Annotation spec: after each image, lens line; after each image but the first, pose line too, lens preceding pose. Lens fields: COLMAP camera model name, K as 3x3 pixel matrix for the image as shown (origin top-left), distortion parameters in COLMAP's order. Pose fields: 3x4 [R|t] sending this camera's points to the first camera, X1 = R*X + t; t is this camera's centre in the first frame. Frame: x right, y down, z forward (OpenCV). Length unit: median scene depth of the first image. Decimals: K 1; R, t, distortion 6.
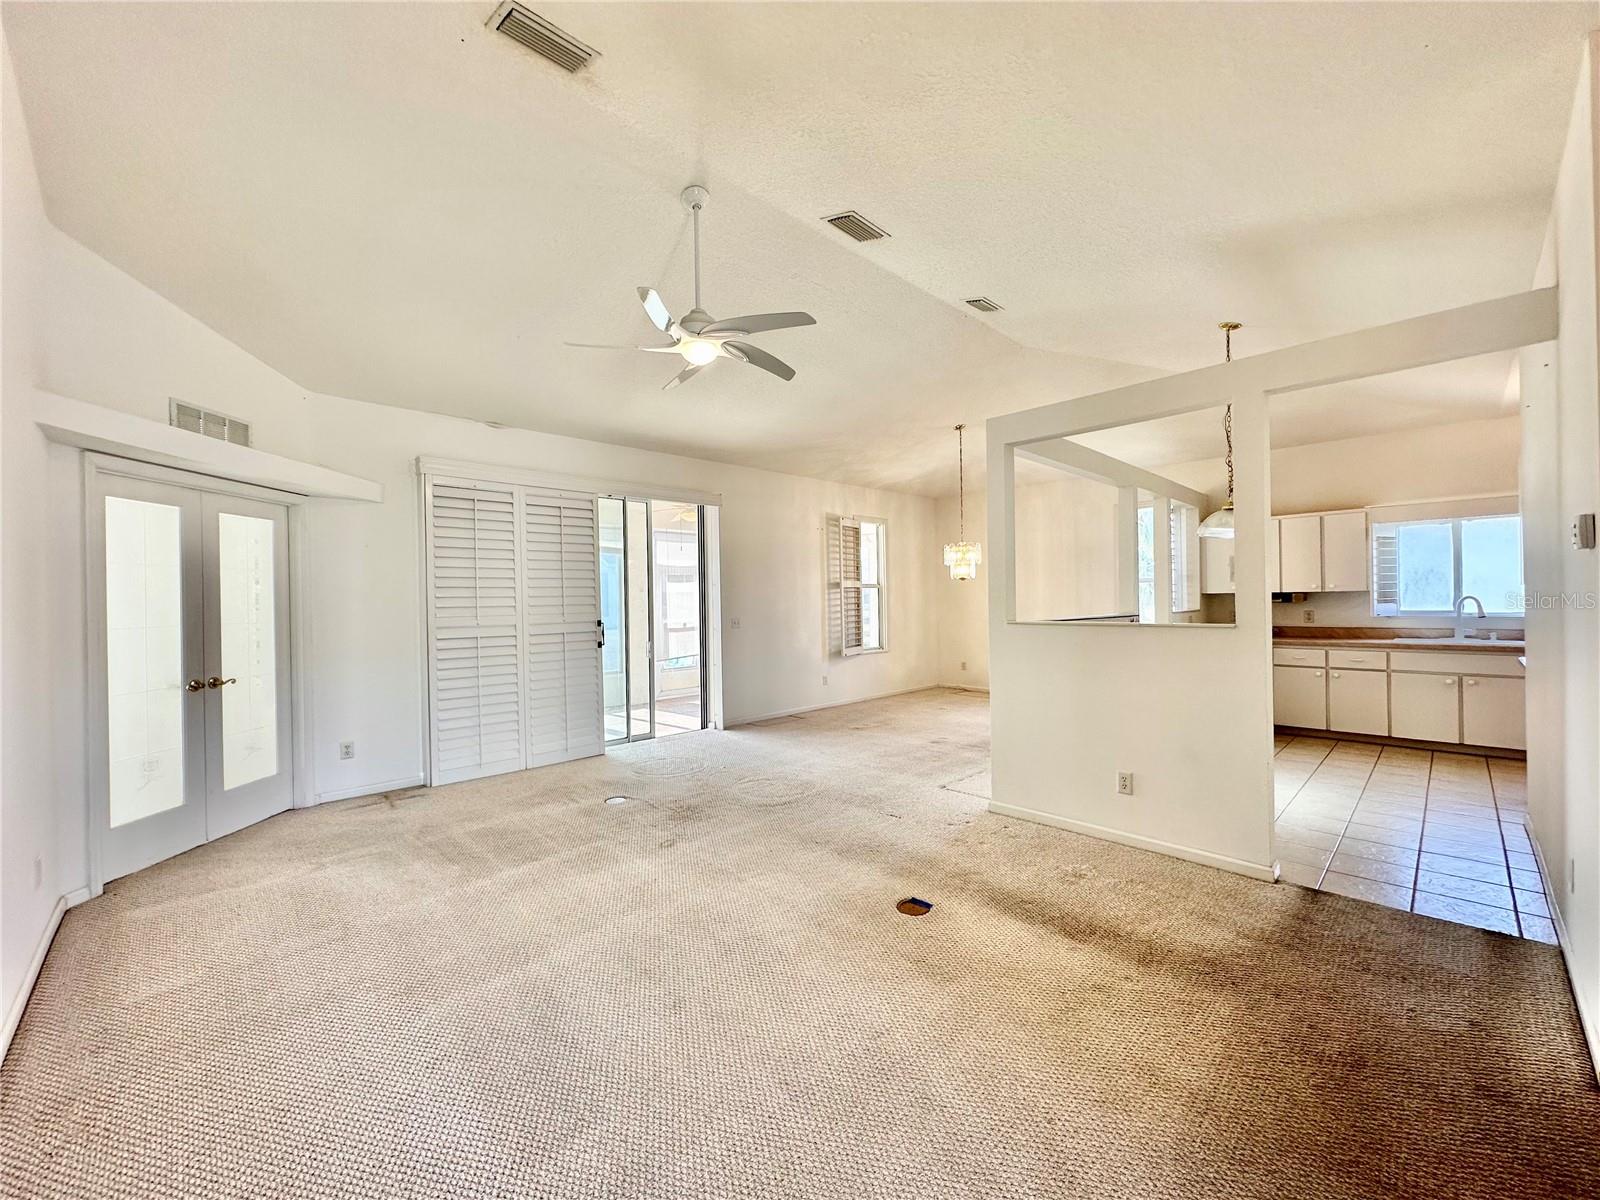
lens RADIAL K [[642.9, 0, 798.4], [0, 642.9, 603.3], [0, 0, 1]] dist [0.001202, 0.000404]
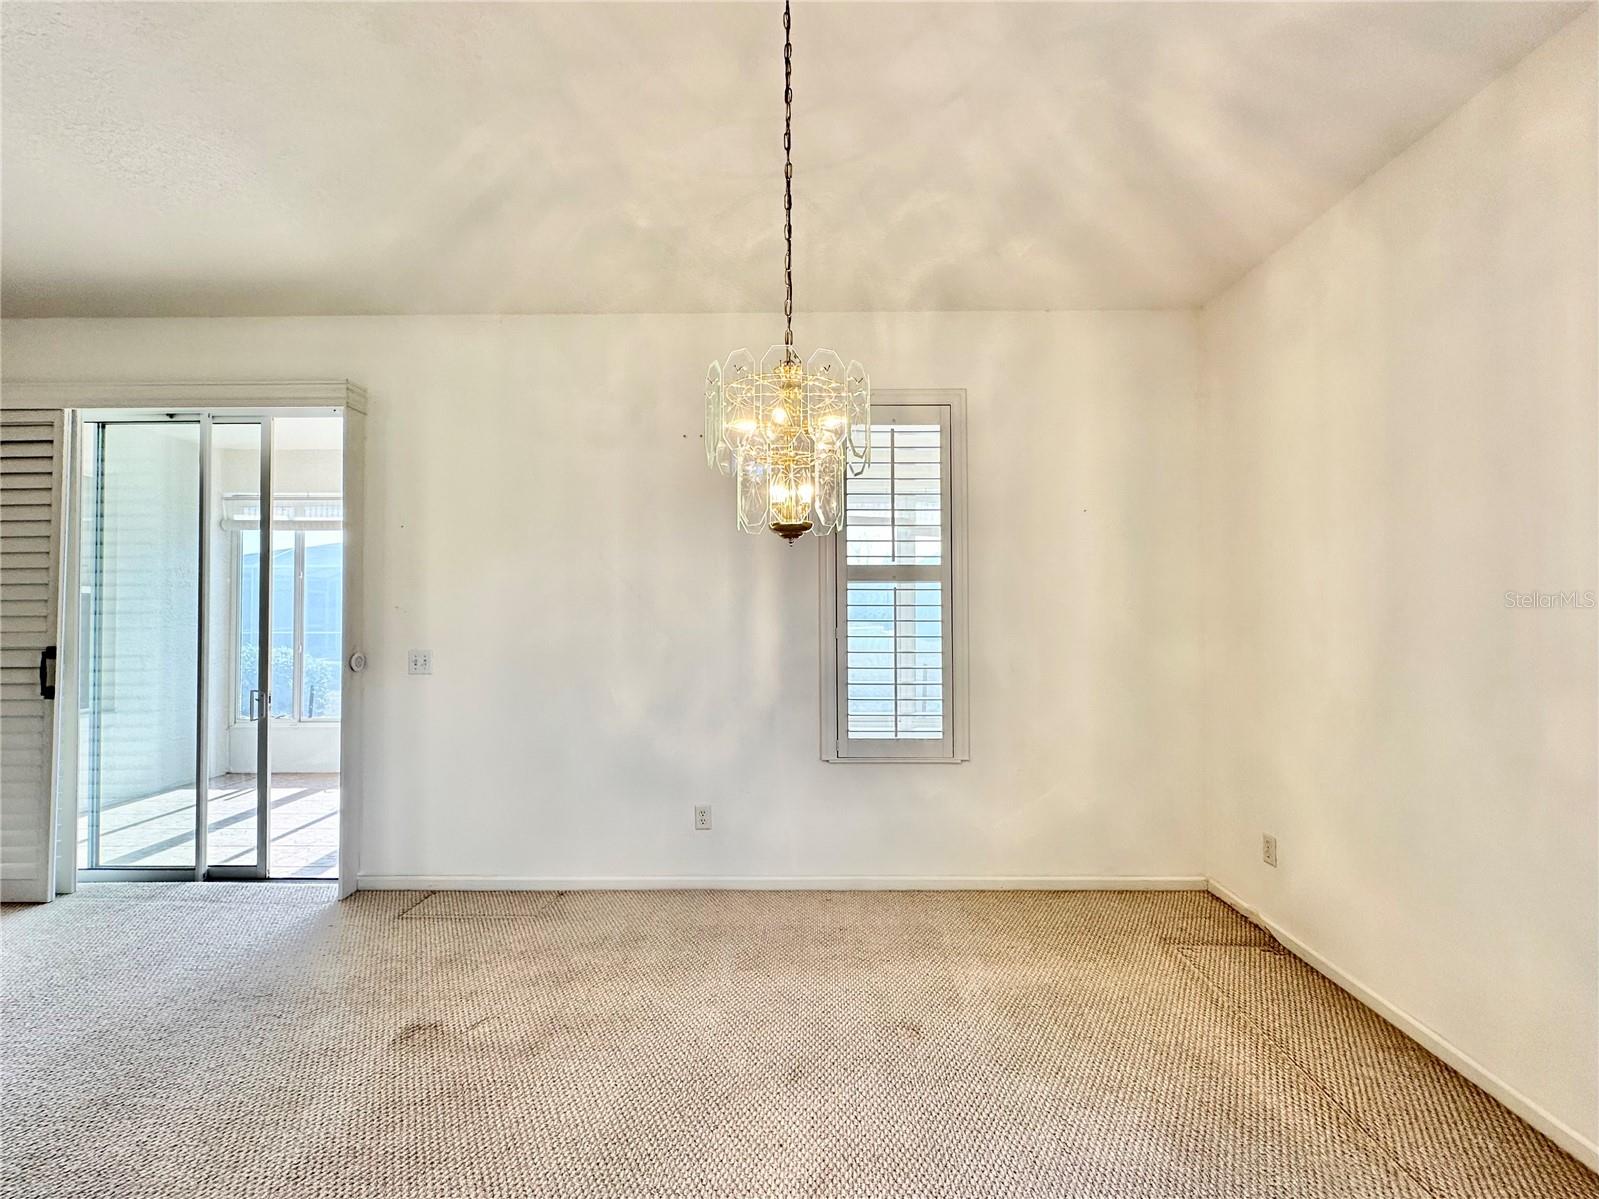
lens RADIAL K [[669.1, 0, 803.4], [0, 669.1, 598.3], [0, 0, 1]] dist [-0.009552, -0.000494]
pose [[0.711731, 0.000491, -0.702452, 0.454204], [-0.012127, 0.999859, -0.011588, -0.013194], [0.702348, 0.016766, 0.711636, 0.913021]]
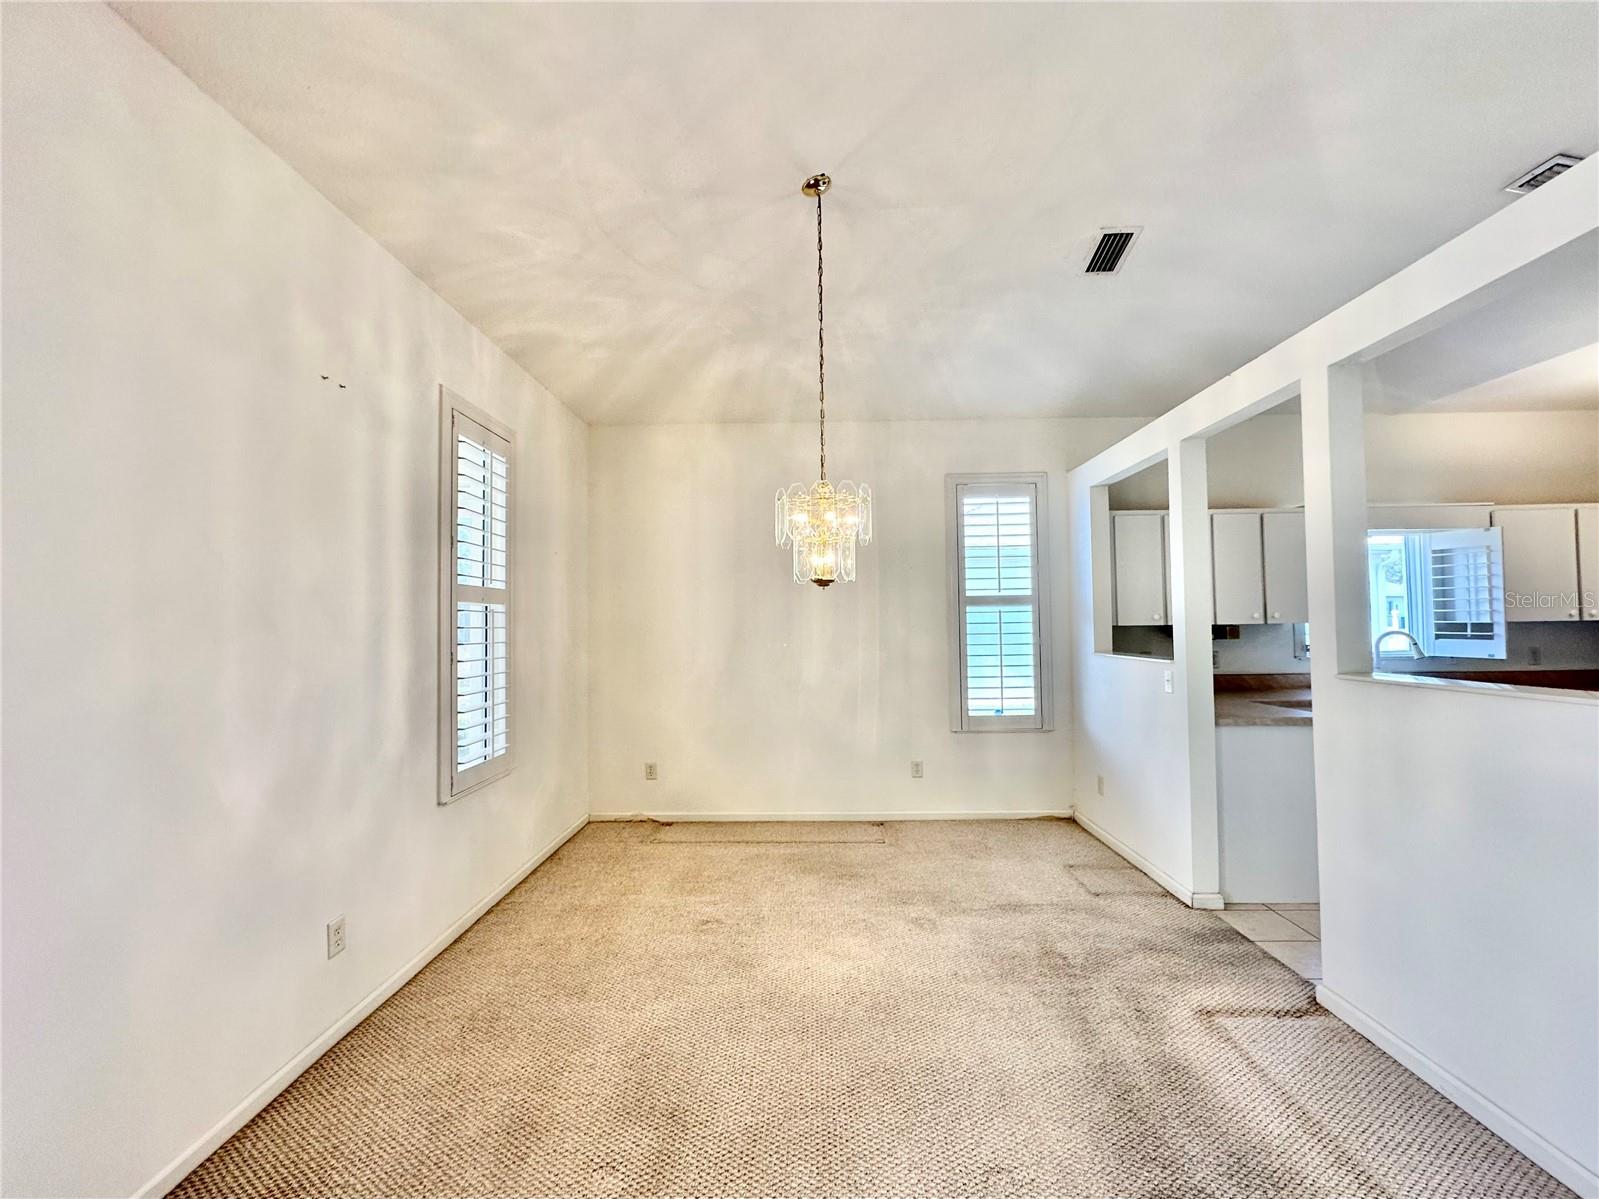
lens RADIAL K [[642.5, 0, 801.6], [0, 642.5, 600.7], [0, 0, 1]] dist [0.001202, 0.000404]
pose [[0.710559, 0.033794, 0.702826, -0.013791], [0.004170, 0.998626, -0.052234, -0.008420], [-0.703625, 0.040046, 0.709442, 0.809550]]
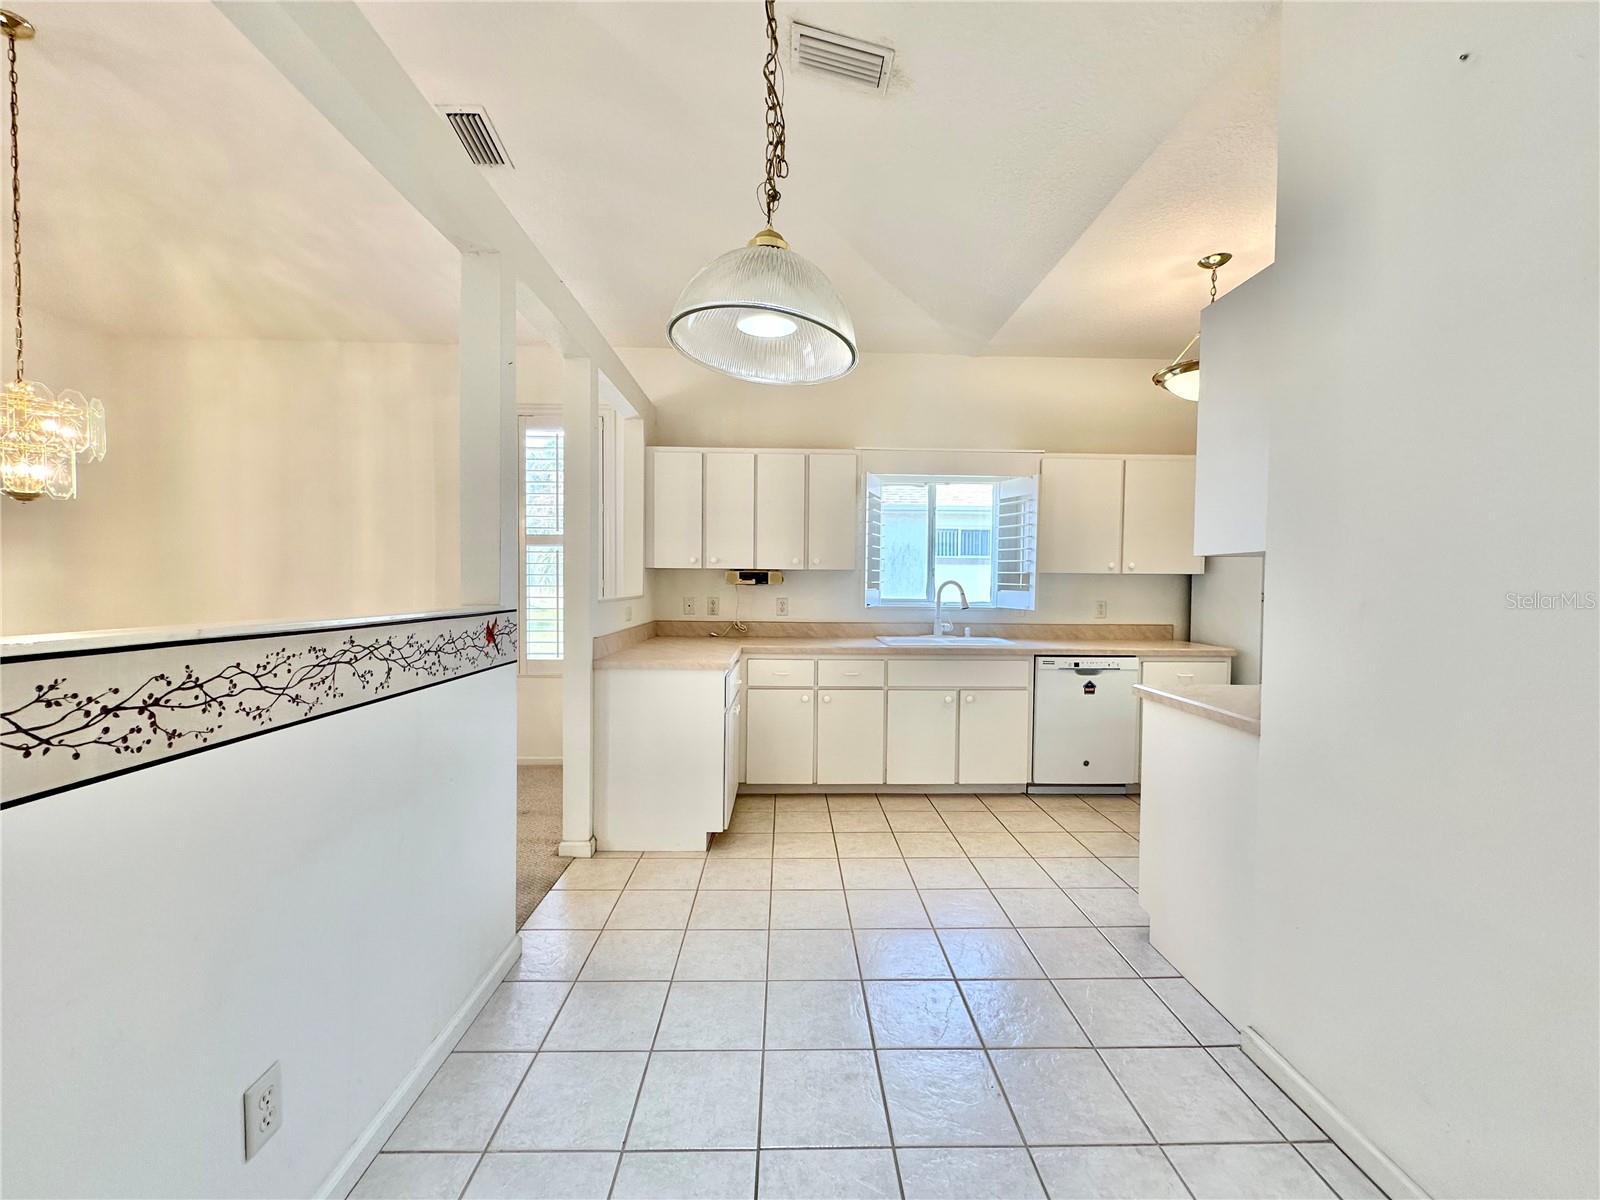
lens RADIAL K [[642.9, 0, 801.8], [0, 642.9, 600.4], [0, 0, 1]] dist [0.001202, 0.000404]
pose [[0.679610, 0.001614, 0.733572, 0.308822], [-0.017100, 0.999761, 0.013642, 0.004259], [-0.733374, -0.021816, 0.679475, 0.520927]]
